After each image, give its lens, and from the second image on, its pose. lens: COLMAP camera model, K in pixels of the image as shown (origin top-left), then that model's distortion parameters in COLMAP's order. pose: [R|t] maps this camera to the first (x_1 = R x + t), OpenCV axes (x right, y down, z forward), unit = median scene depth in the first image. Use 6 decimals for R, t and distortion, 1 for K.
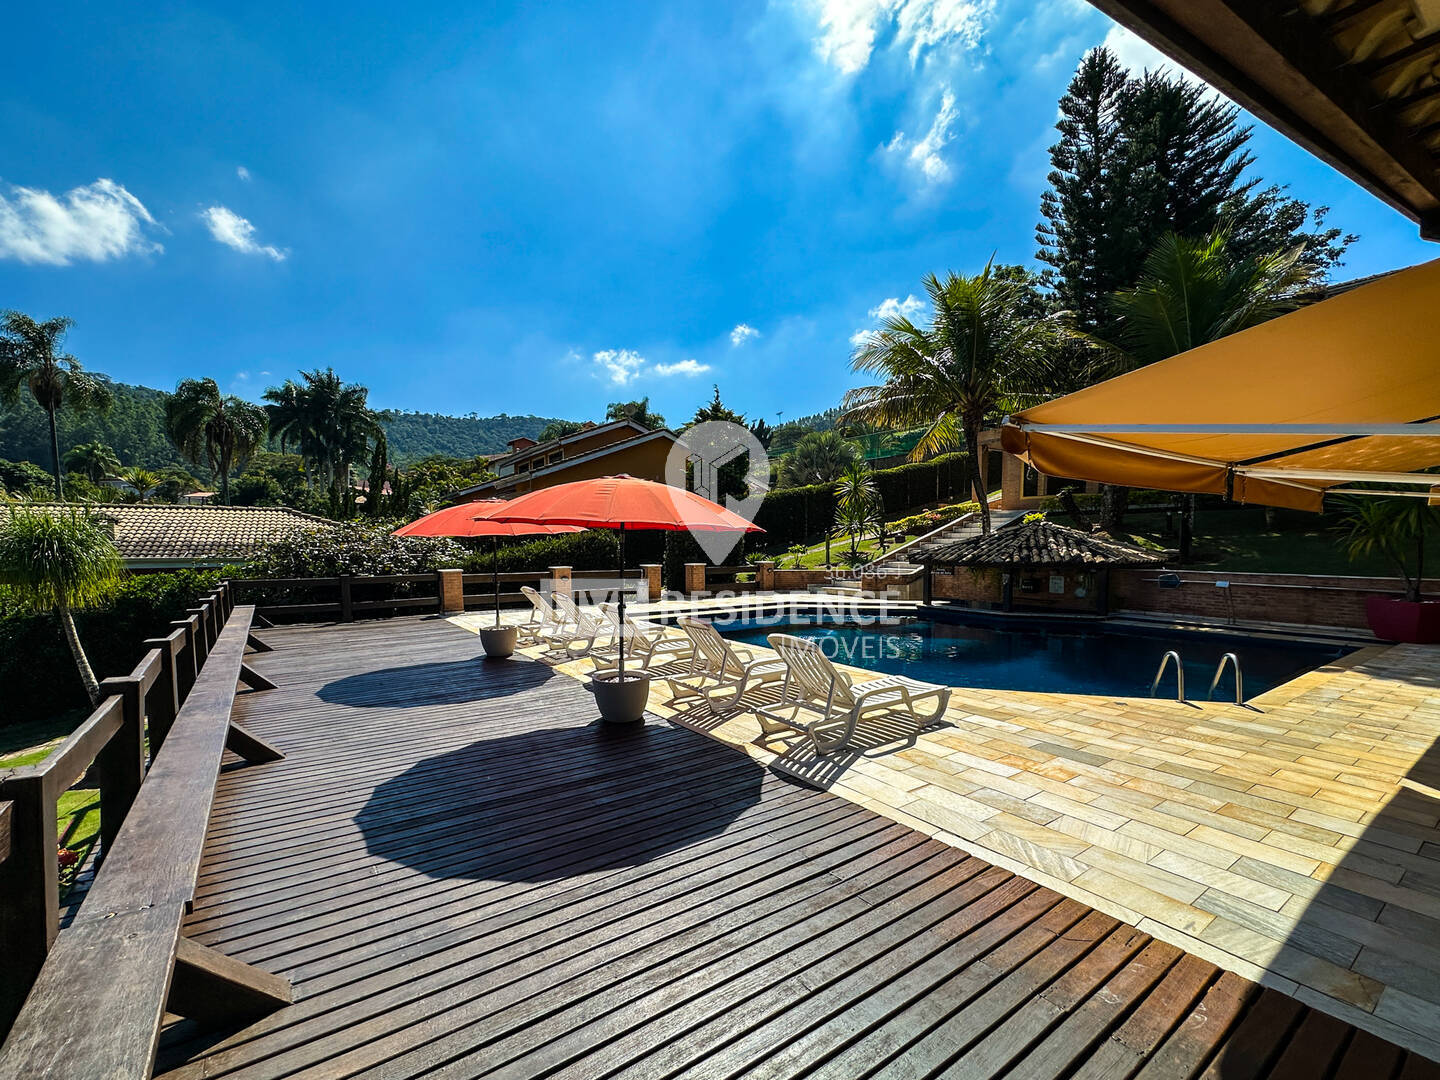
lens RADIAL K [[569.3, 0, 720.0], [0, 569.3, 540.0], [0, 0, 1]] dist [-0.022581, 0.000048]
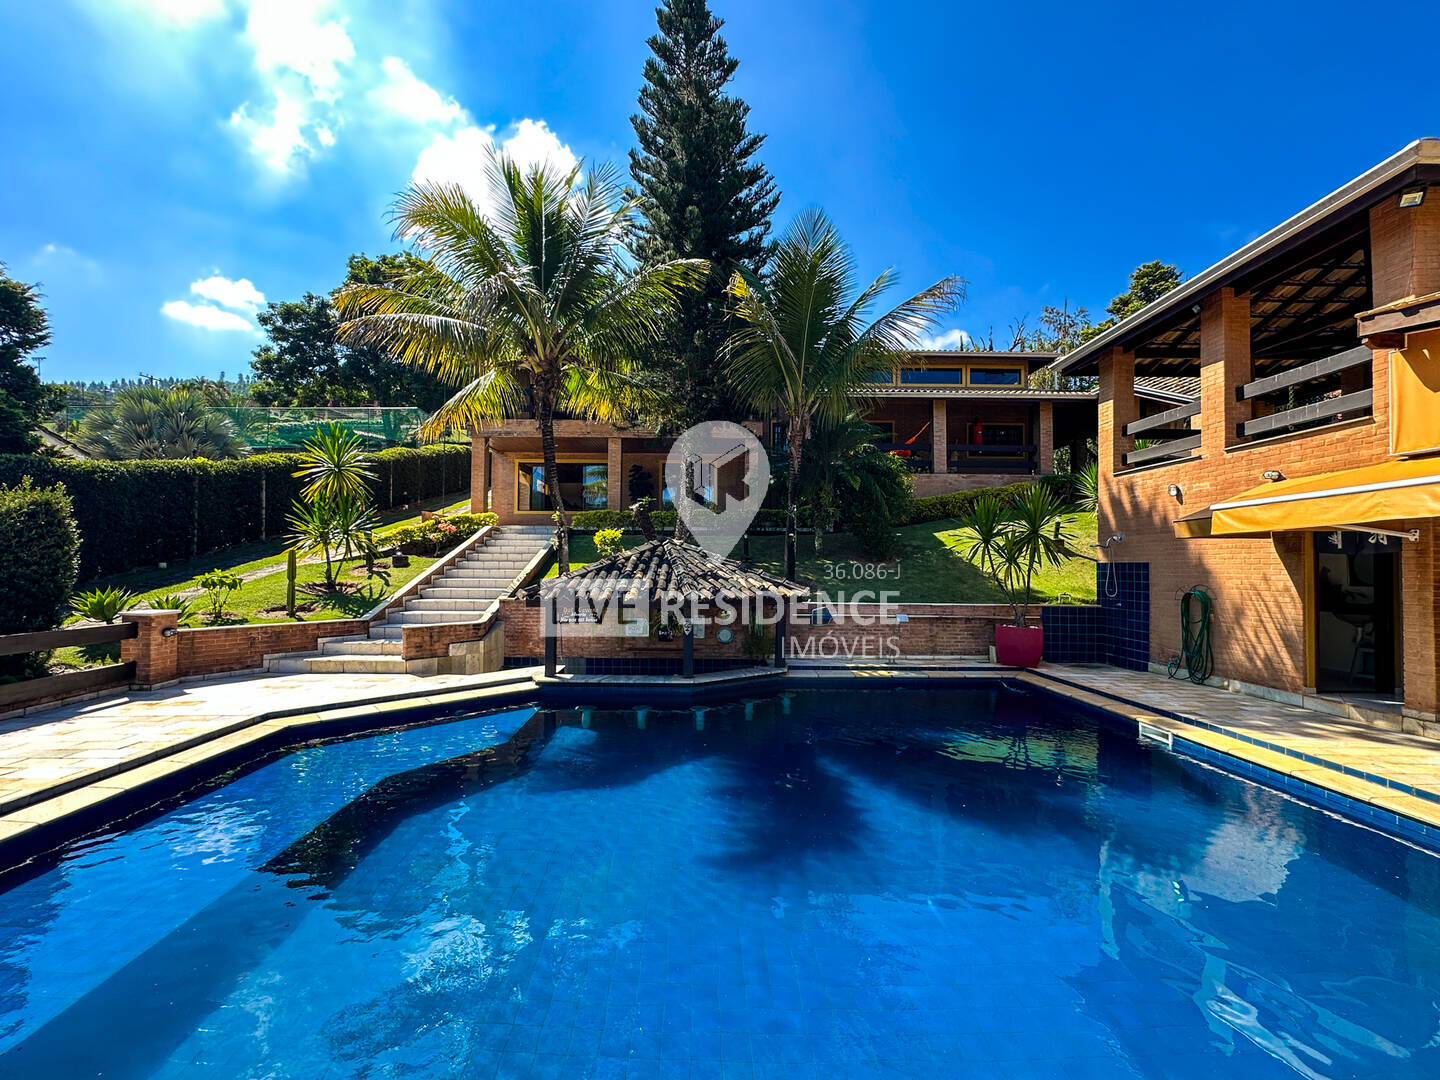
lens RADIAL K [[644.1, 0, 704.8], [0, 644.1, 545.0], [0, 0, 1]] dist [-0.002602, 0.000419]
pose [[0.612799, 0.031951, 0.789593, -0.039931], [-0.009886, 0.999414, -0.032769, 0.000893], [-0.790177, 0.012275, 0.612756, 0.351407]]
